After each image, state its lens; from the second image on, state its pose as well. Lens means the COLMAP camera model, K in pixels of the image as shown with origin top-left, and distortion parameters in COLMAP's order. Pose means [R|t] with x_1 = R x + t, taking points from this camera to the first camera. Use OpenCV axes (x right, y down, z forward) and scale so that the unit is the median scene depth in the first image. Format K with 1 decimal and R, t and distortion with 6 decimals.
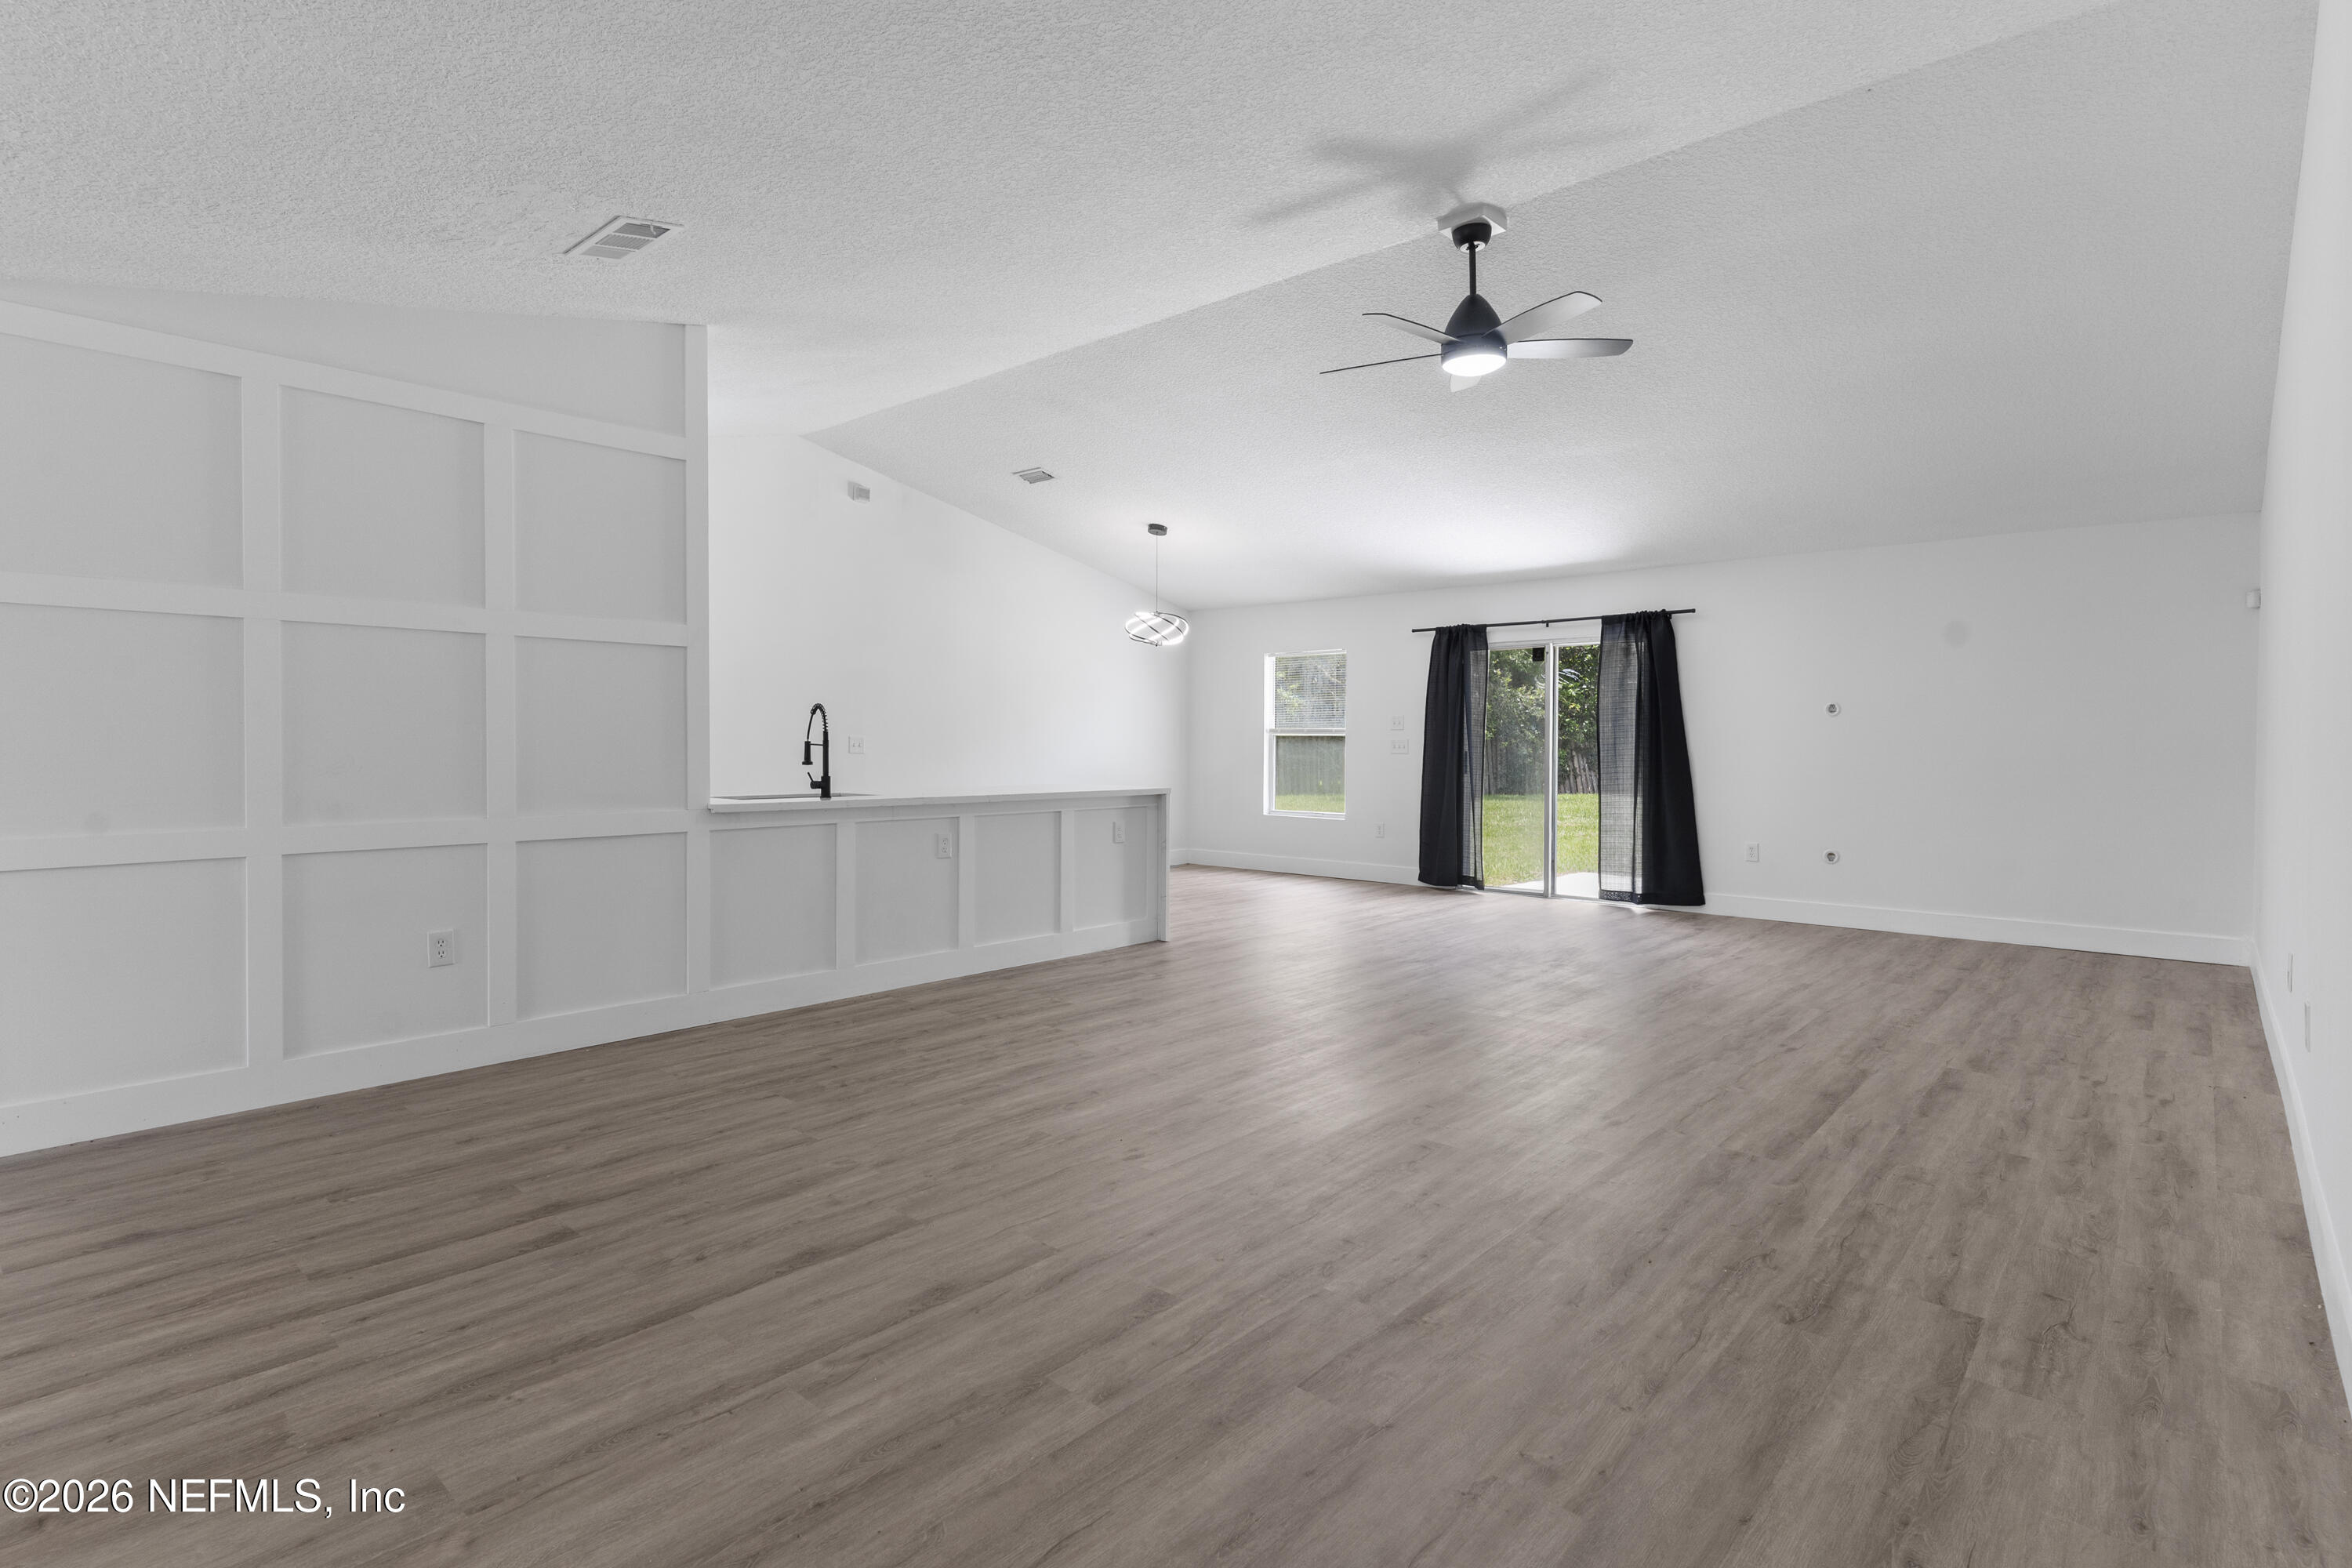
lens RADIAL K [[1139.5, 0, 1190.0], [0, 1139.5, 783.1], [0, 0, 1]] dist [0.005897, 0.000494]
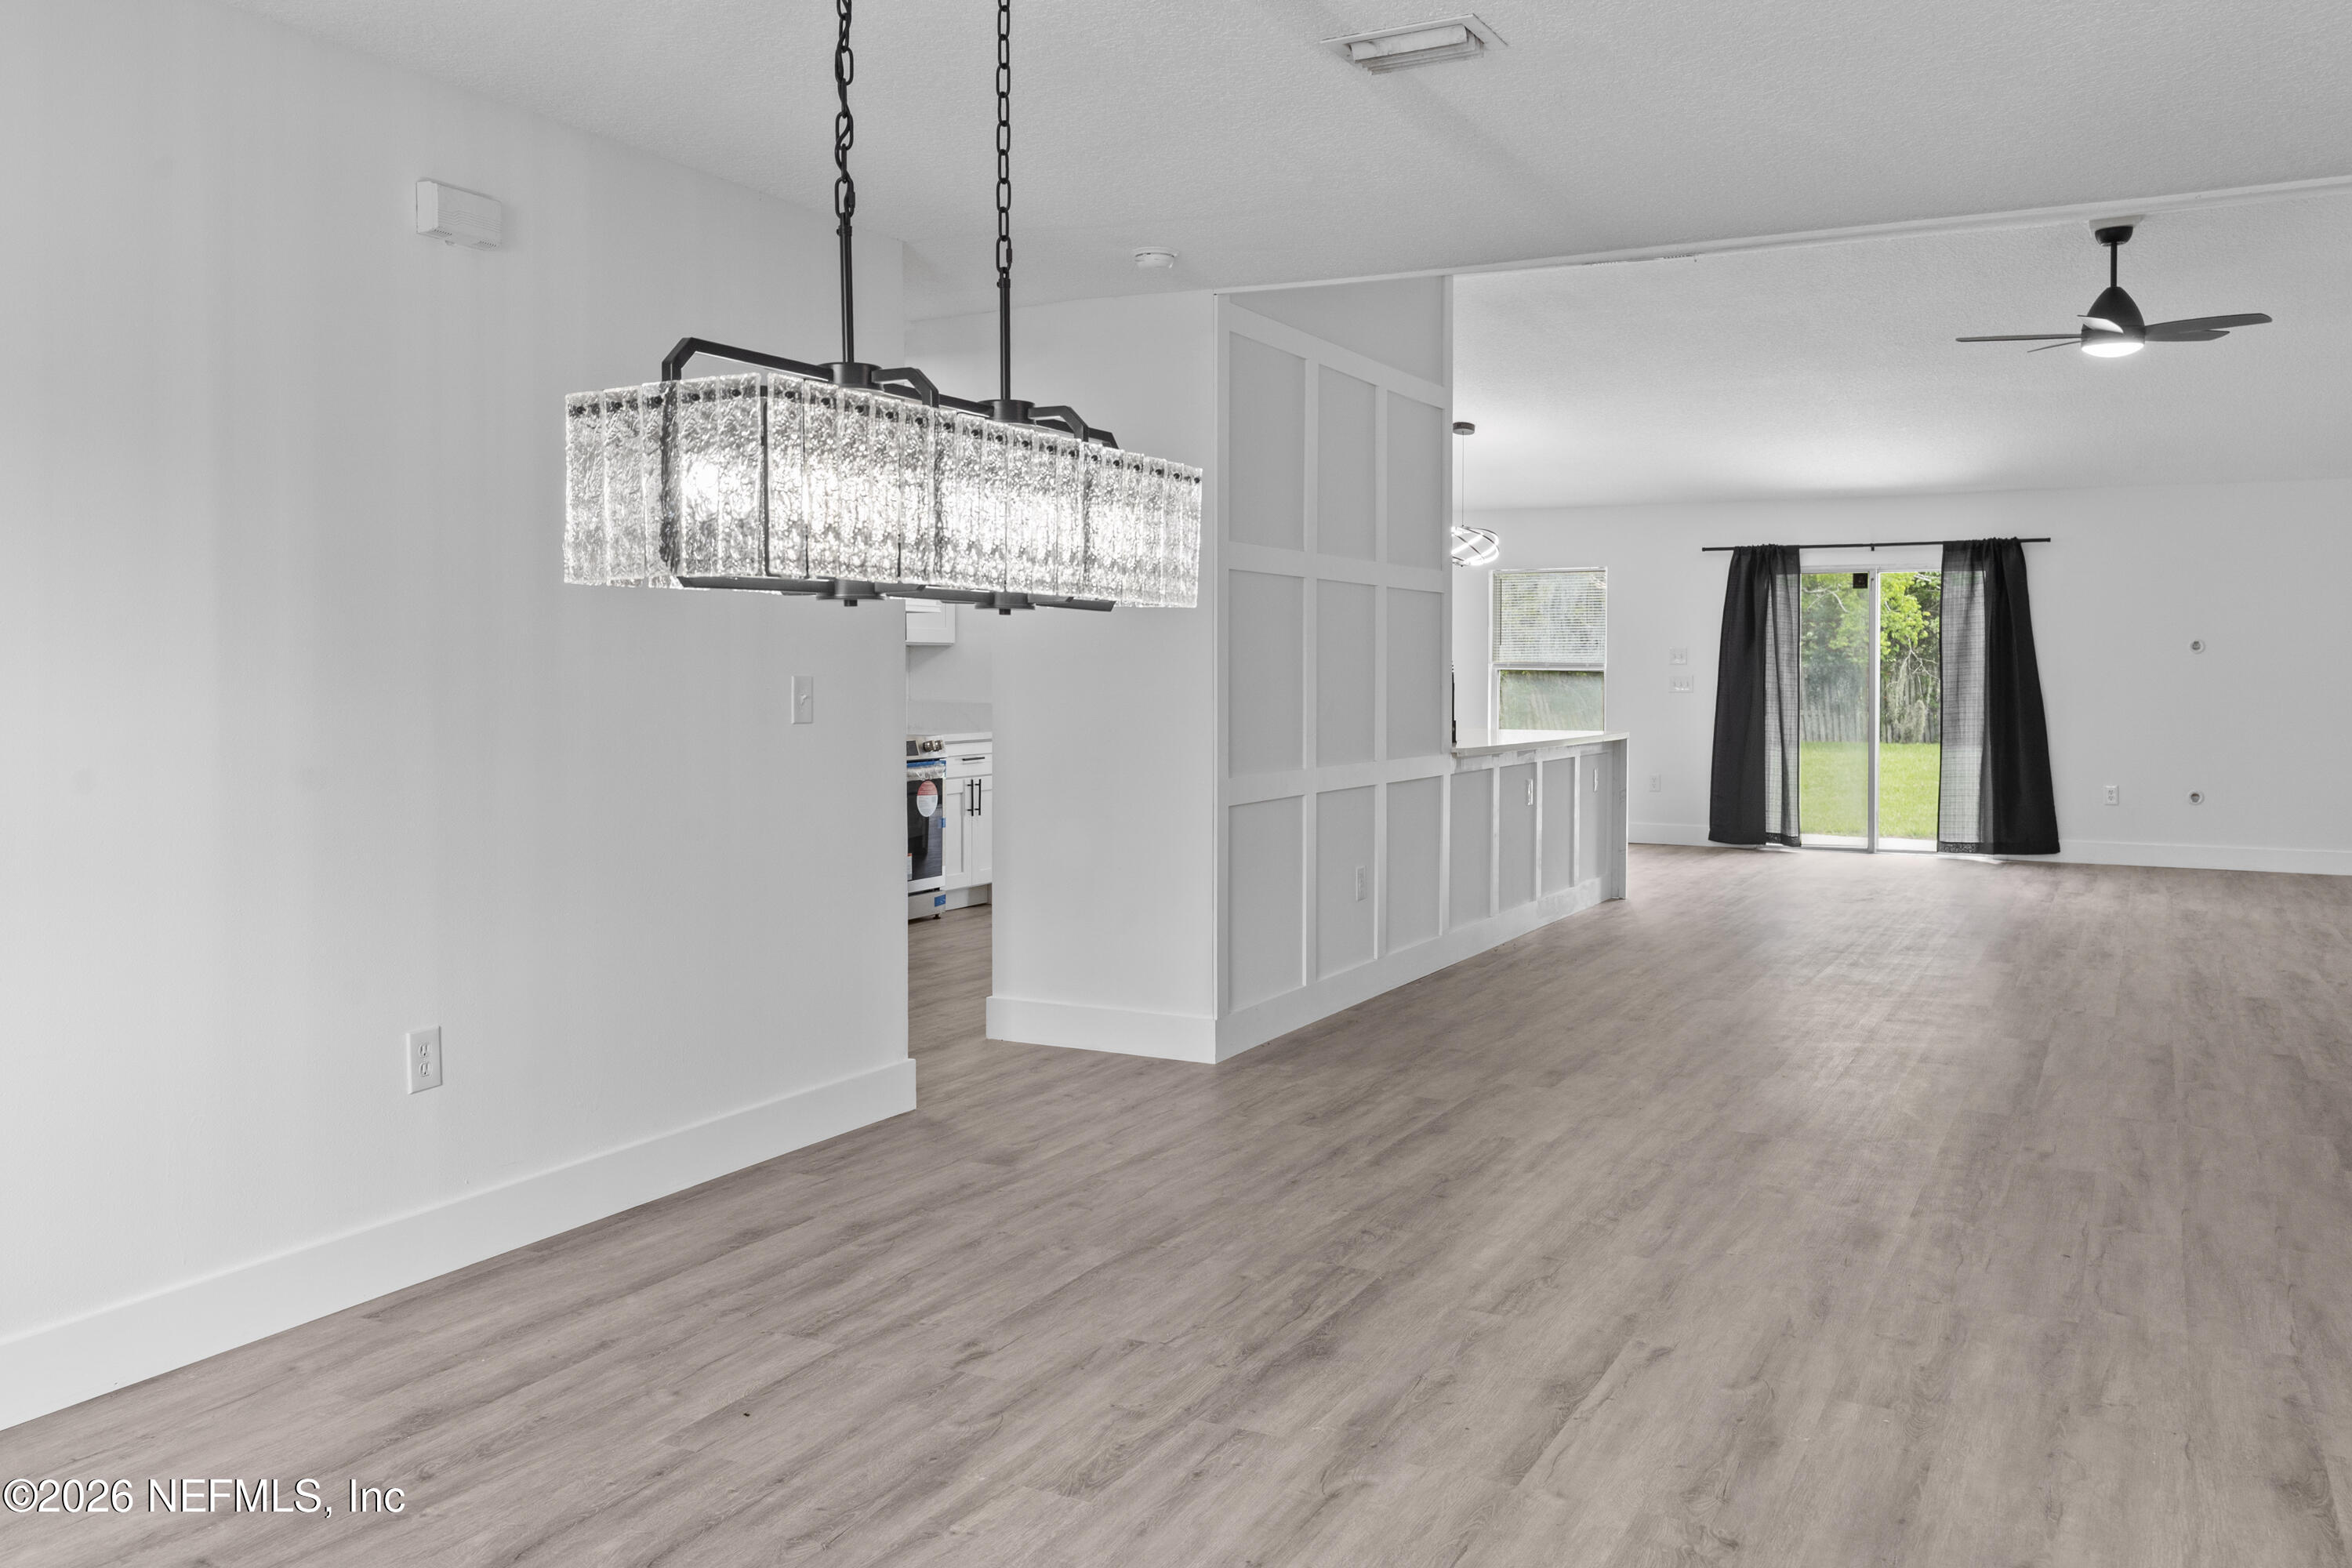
lens RADIAL K [[1919.6, 0, 1128.7], [0, 1919.6, 743.0], [0, 0, 1]] dist [0.002134, 0.003994]
pose [[0.970754, -0.010309, 0.239856, -0.657601], [0.009557, 0.999945, 0.004297, 0.002181], [-0.239887, -0.001879, 0.970799, -0.345661]]
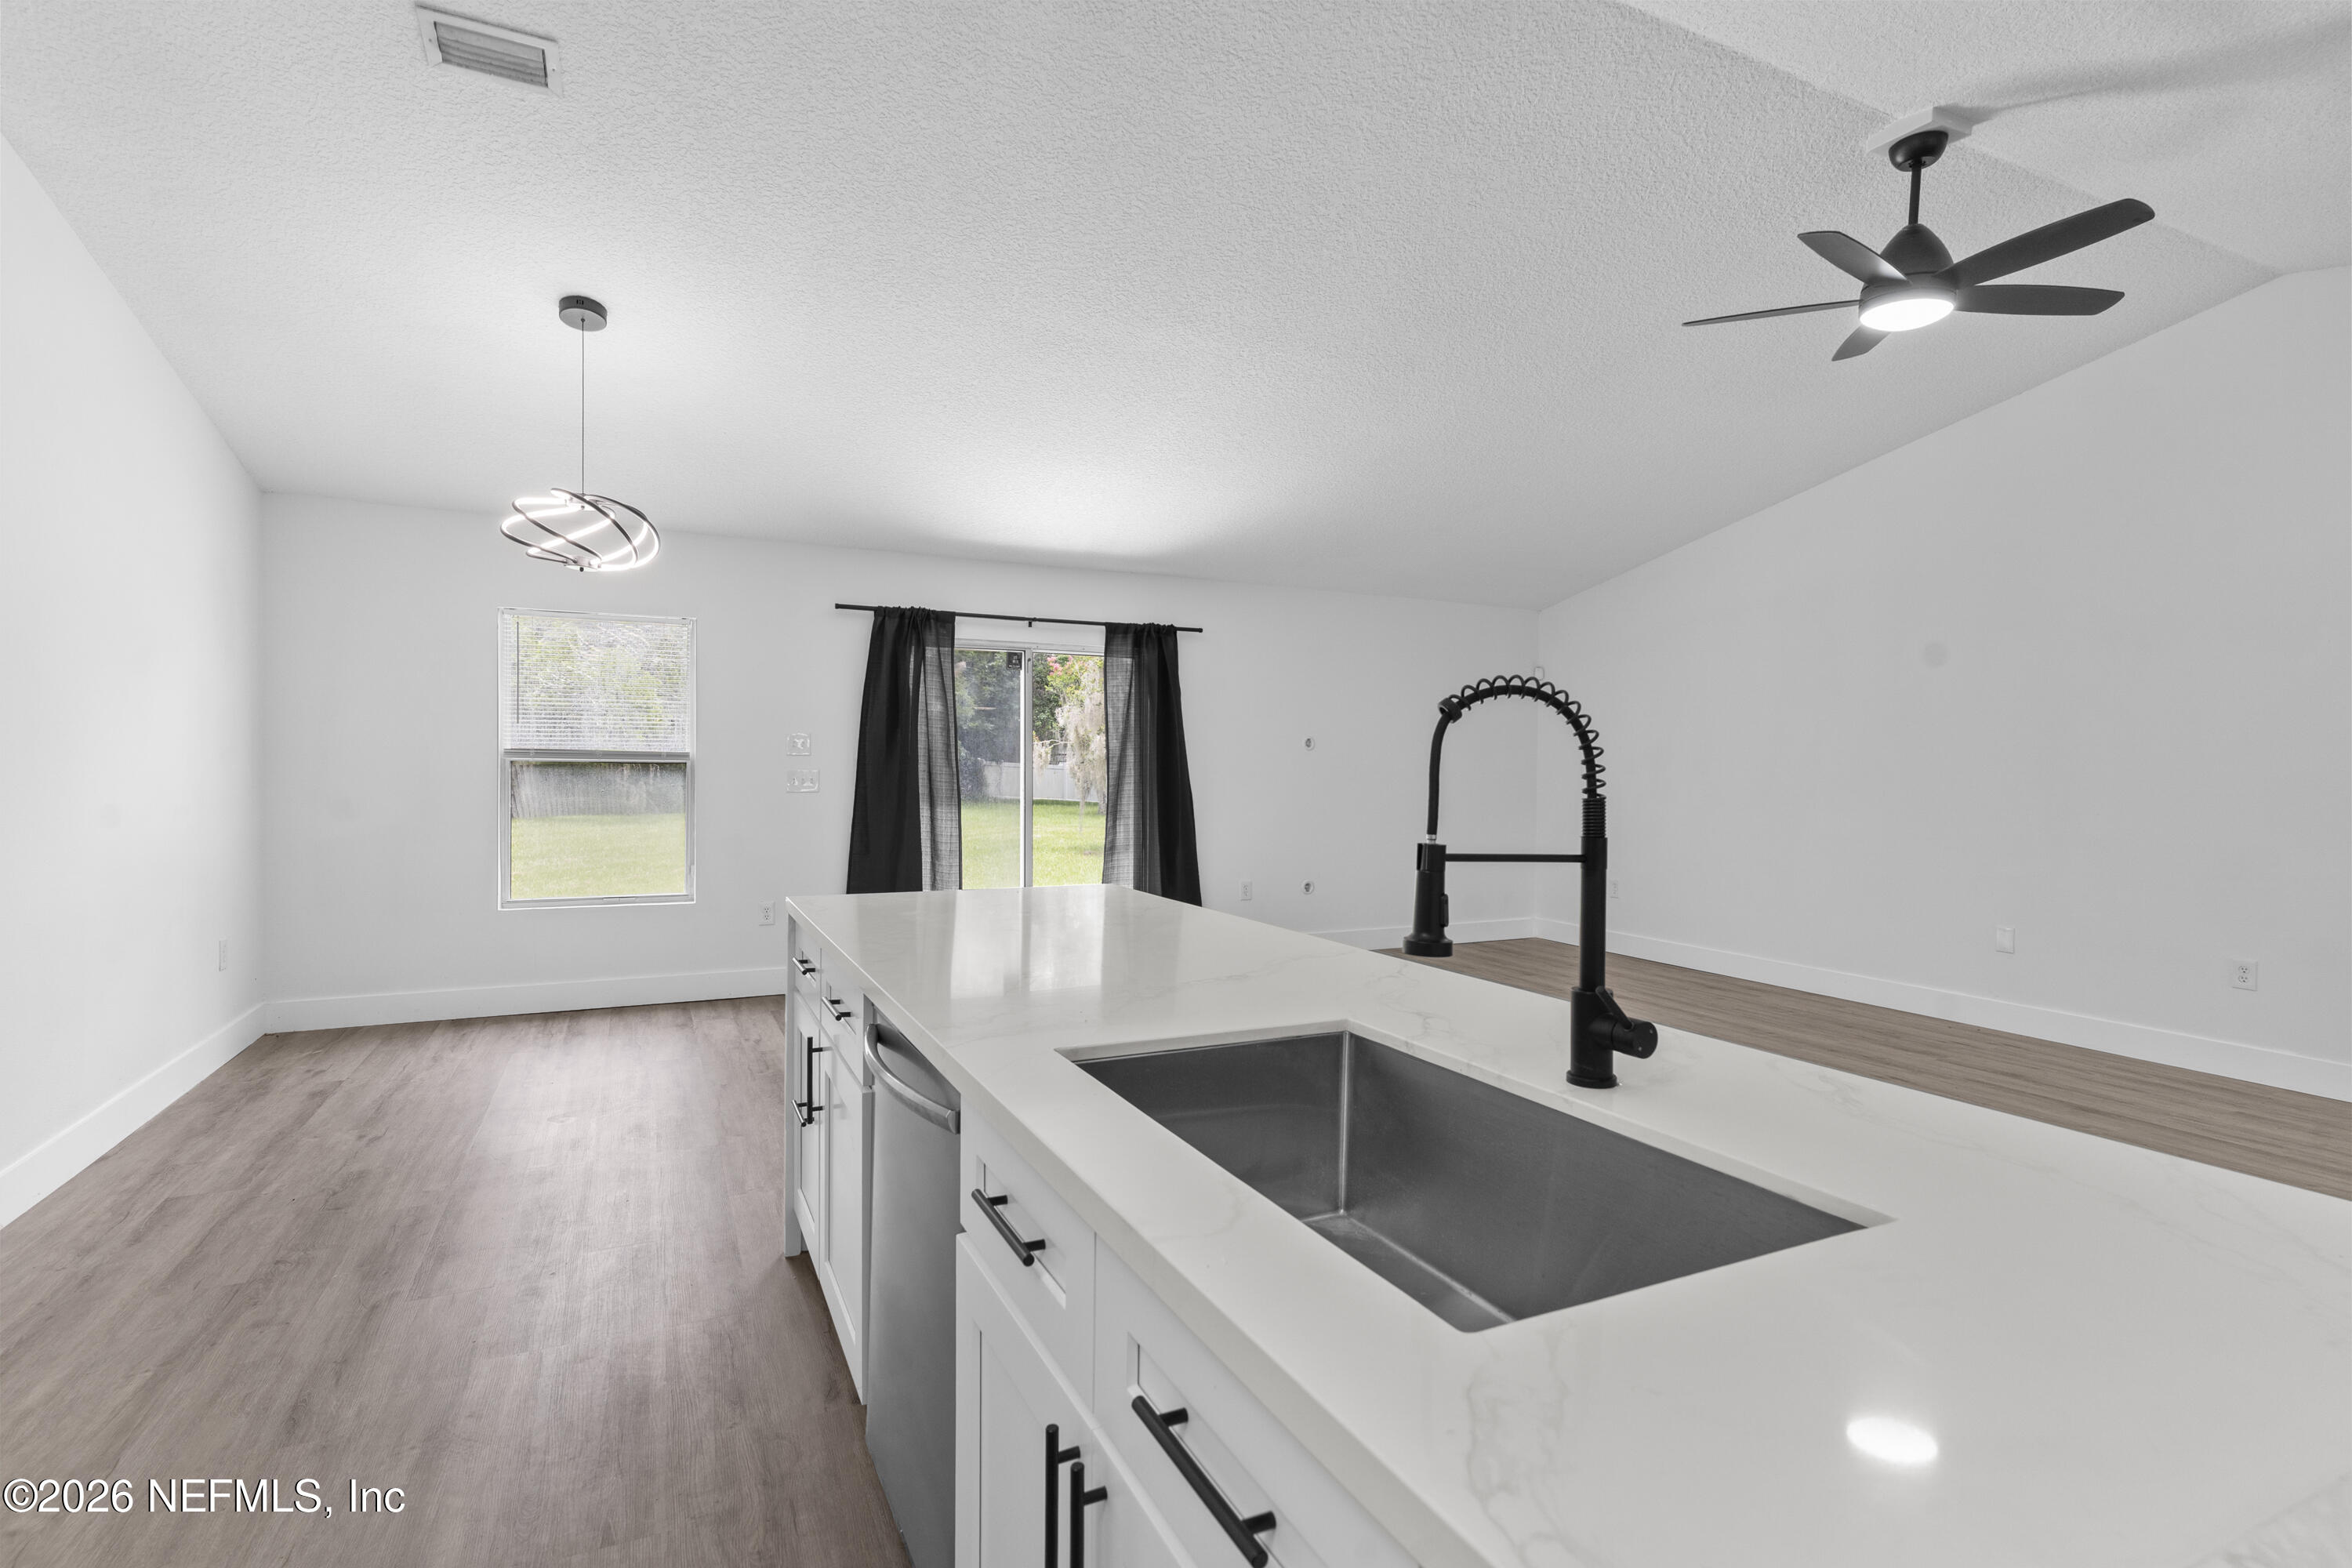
lens RADIAL K [[1139.5, 0, 1177.4], [0, 1139.5, 790.8], [0, 0, 1]] dist [0.005897, 0.000494]
pose [[0.372805, -0.022678, 0.927633, -0.387502], [0.028071, 0.999519, 0.013154, -0.035863], [-0.927485, 0.021136, 0.373262, 0.665107]]
